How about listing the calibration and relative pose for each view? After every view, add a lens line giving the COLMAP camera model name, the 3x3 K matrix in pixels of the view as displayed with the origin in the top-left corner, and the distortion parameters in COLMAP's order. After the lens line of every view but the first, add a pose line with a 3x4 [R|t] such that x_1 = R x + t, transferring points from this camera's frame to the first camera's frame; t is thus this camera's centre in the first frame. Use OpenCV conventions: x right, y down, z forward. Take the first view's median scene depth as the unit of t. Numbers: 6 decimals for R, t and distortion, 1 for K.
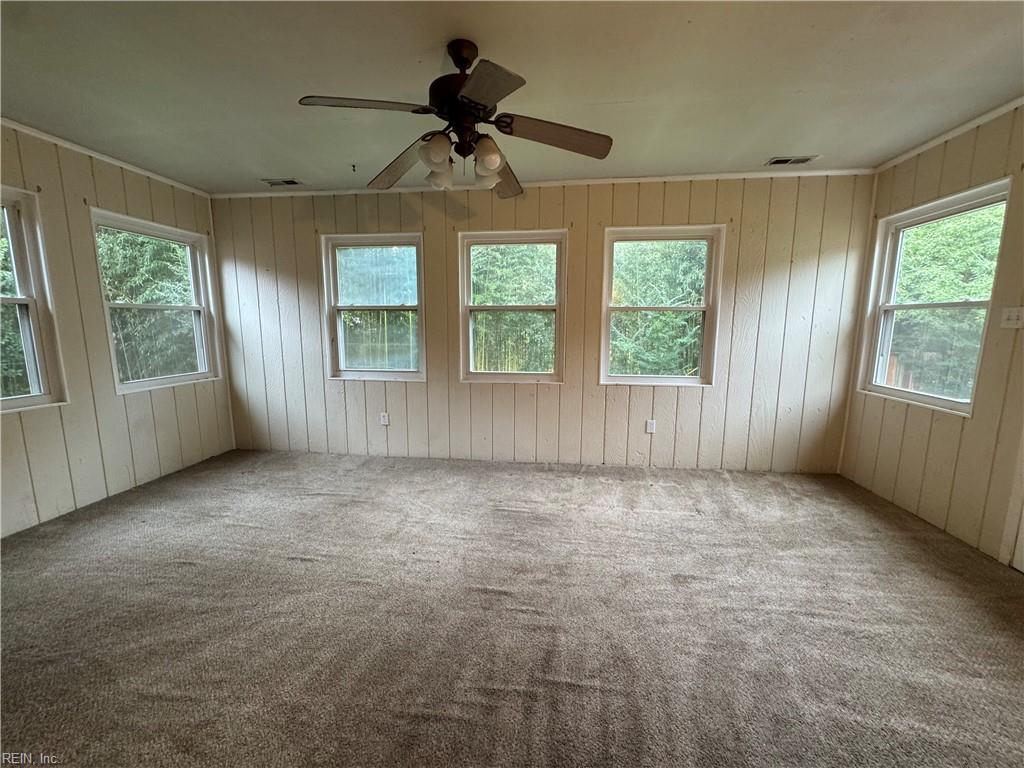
lens RADIAL K [[411.1, 0, 510.7], [0, 411.1, 384.4], [0, 0, 1]] dist [-0.004567, 0.000294]
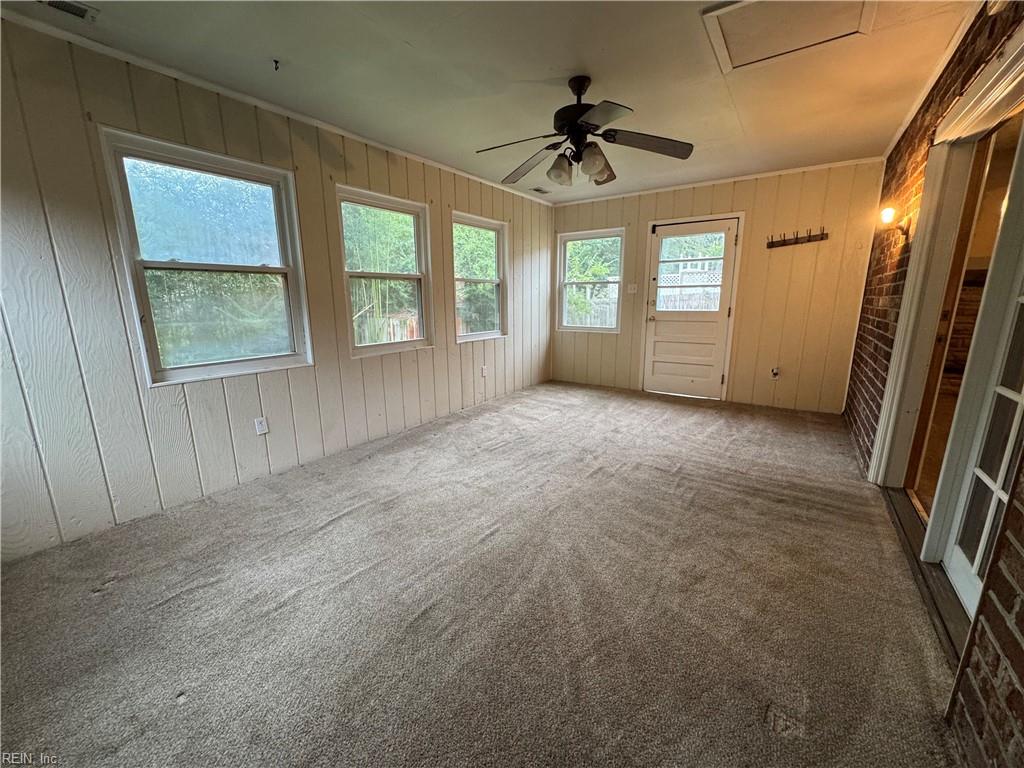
lens RADIAL K [[411.1, 0, 510.7], [0, 411.1, 384.4], [0, 0, 1]] dist [-0.004567, 0.000294]
pose [[0.466994, -0.189660, 0.863681, -0.963380], [0.137642, 0.980413, 0.140871, -0.037936], [-0.873482, 0.053093, 0.483952, 0.363663]]
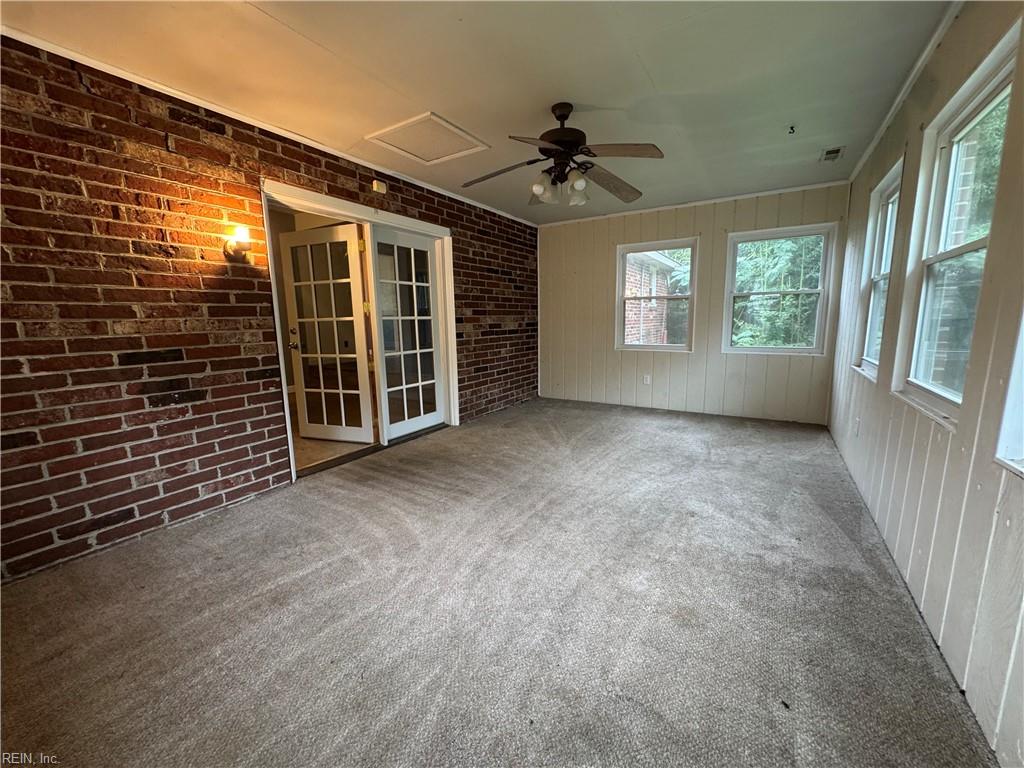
lens RADIAL K [[411.1, 0, 510.7], [0, 411.1, 384.4], [0, 0, 1]] dist [-0.004567, 0.000294]
pose [[-0.421796, 0.149618, -0.894261, 0.837999], [-0.117339, 0.968989, 0.217466, -0.109125], [0.899066, 0.196658, -0.391160, 0.963564]]
